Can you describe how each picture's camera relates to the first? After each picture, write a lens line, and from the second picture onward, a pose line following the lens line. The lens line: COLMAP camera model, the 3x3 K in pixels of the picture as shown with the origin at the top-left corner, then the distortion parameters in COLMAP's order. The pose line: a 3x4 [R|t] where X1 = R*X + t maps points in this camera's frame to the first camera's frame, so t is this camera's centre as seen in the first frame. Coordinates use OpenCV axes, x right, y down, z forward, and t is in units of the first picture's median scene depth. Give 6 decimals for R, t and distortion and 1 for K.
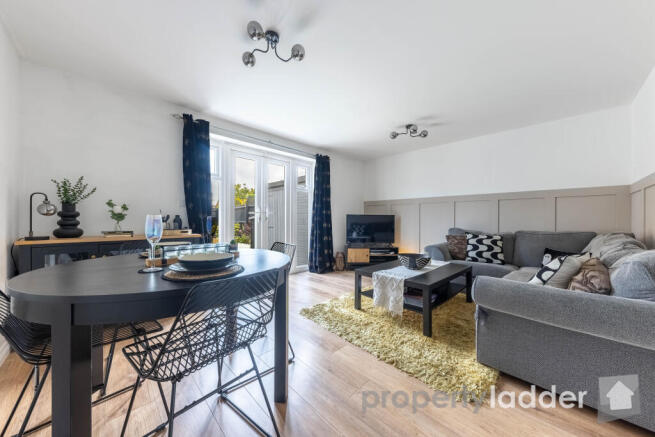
lens RADIAL K [[225.6, 0, 327.3], [0, 225.6, 220.5], [0, 0, 1]] dist [0.008649, -0.002046]
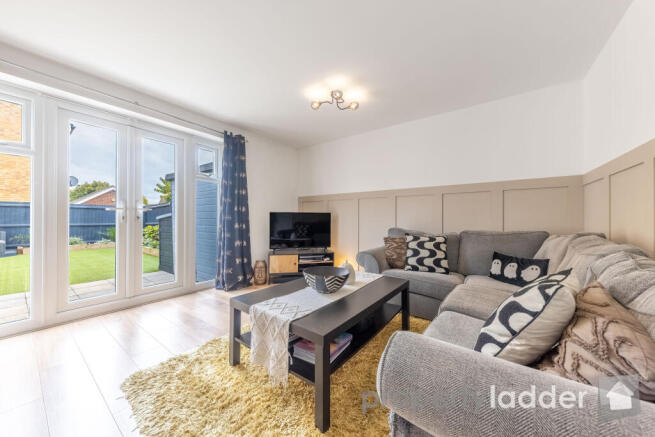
lens RADIAL K [[225.6, 0, 328.0], [0, 225.6, 220.2], [0, 0, 1]] dist [0.008649, -0.002046]
pose [[0.985949, -0.005469, 0.166955, 0.228138], [0.005609, 0.999984, -0.000369, 0.004274], [-0.166951, 0.001301, 0.985964, 0.282751]]
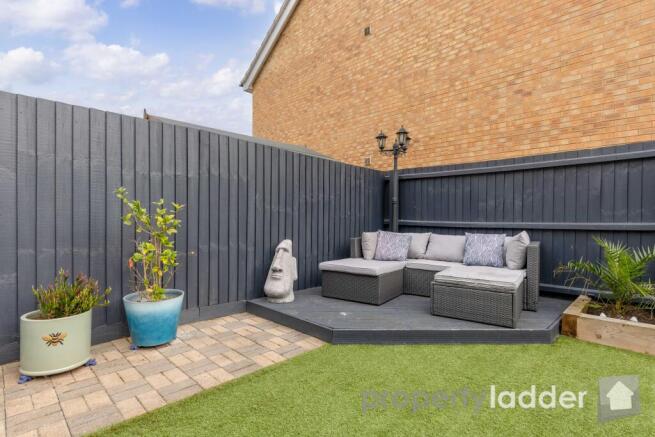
lens RADIAL K [[332.9, 0, 329.5], [0, 332.9, 220.7], [0, 0, 1]] dist [0.006291, -0.000914]
pose [[0.022603, 0.002615, -0.999741, -1.470689], [-0.010278, 0.999944, 0.002383, 0.030232], [0.999692, 0.010221, 0.022629, 2.273683]]
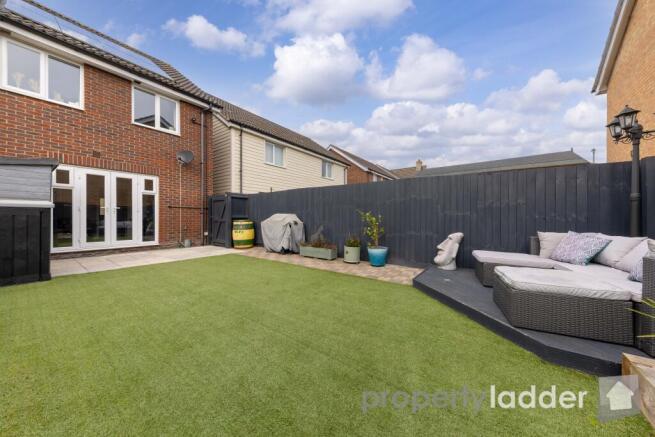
lens RADIAL K [[225.6, 0, 326.5], [0, 225.6, 217.3], [0, 0, 1]] dist [0.008649, -0.002046]
pose [[-0.988821, -0.009189, -0.148821, -1.722300], [-0.009003, 0.999958, -0.001924, 0.026323], [0.148833, -0.000562, -0.988862, 3.191709]]
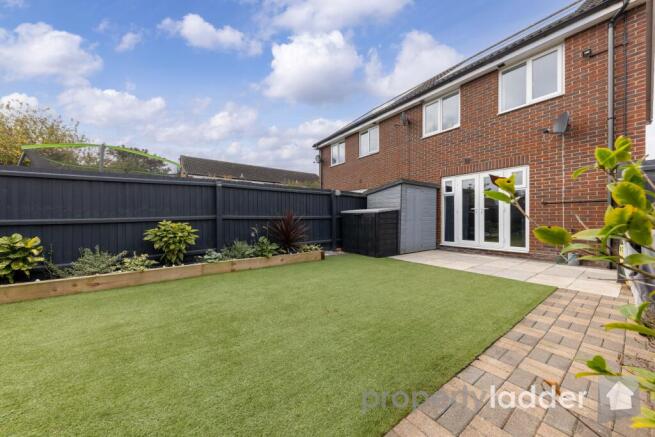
lens RADIAL K [[225.6, 0, 325.9], [0, 225.6, 216.4], [0, 0, 1]] dist [0.008649, -0.002046]
pose [[0.157620, 0.004438, 0.987490, -2.313314], [0.008463, 0.999947, -0.005845, 0.025355], [-0.987464, 0.009279, 0.157574, 2.085692]]
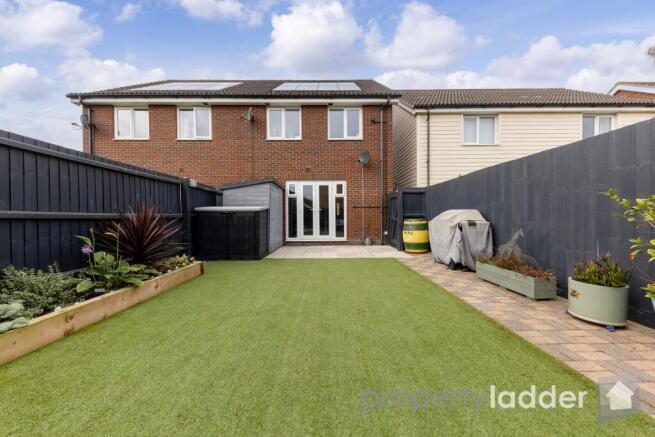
lens RADIAL K [[225.6, 0, 327.9], [0, 225.6, 218.9], [0, 0, 1]] dist [0.008649, -0.002046]
pose [[-0.711562, -0.005393, 0.702602, -2.018621], [0.006190, 0.999884, 0.013945, 0.026792], [-0.702596, 0.014272, -0.711446, 2.719176]]
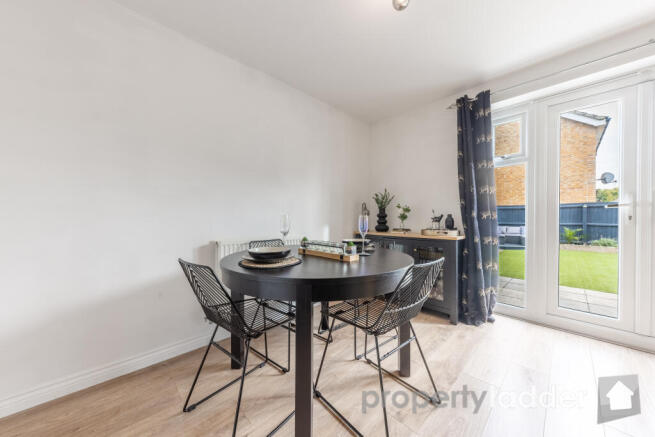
lens RADIAL K [[225.6, 0, 329.7], [0, 225.6, 219.1], [0, 0, 1]] dist [0.008649, -0.002046]
pose [[-0.019024, -0.001032, -0.999818, 0.231605], [-0.004551, 0.999989, -0.000945, -0.001595], [0.999809, 0.004532, -0.019028, 0.467566]]
